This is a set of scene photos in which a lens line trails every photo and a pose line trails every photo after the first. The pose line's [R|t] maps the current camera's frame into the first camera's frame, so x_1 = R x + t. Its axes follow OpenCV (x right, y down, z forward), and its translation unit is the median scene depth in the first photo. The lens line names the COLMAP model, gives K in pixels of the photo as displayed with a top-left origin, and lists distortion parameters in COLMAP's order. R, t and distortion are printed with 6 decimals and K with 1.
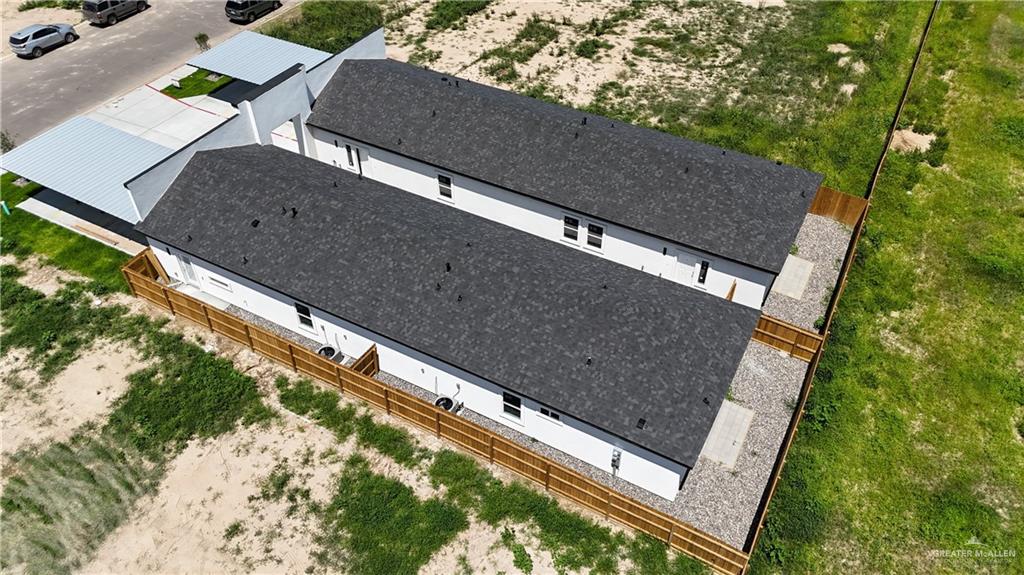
lens RADIAL K [[758.2, 0, 512.0], [0, 758.2, 287.5], [0, 0, 1]] dist [0.048444, -0.009575]
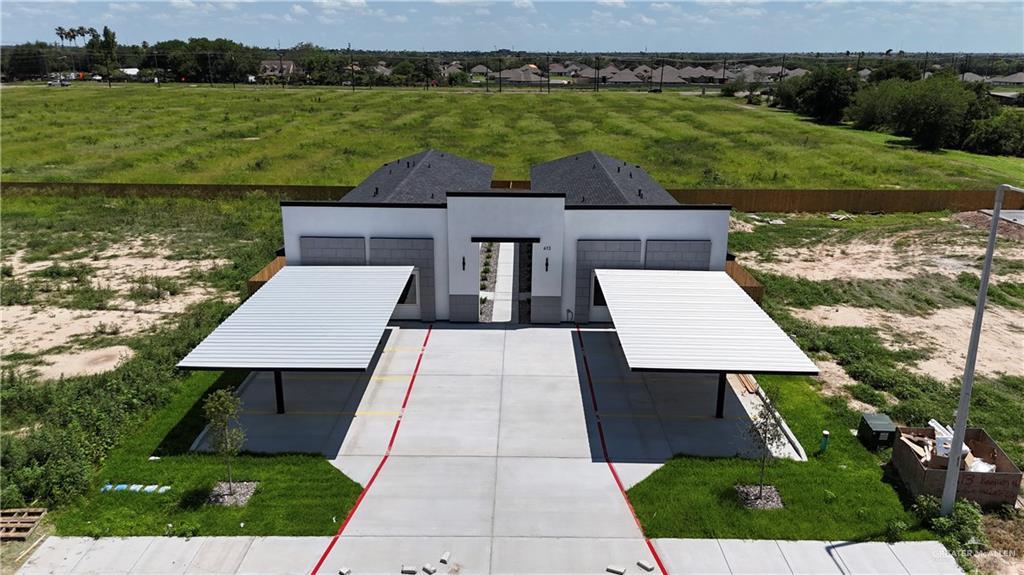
lens RADIAL K [[758.2, 0, 512.0], [0, 758.2, 287.5], [0, 0, 1]] dist [0.048444, -0.009575]
pose [[-0.475749, -0.264872, 0.838752, -1.218325], [0.586645, 0.614956, 0.526950, -0.745600], [-0.655370, 0.742746, -0.137180, 1.409307]]
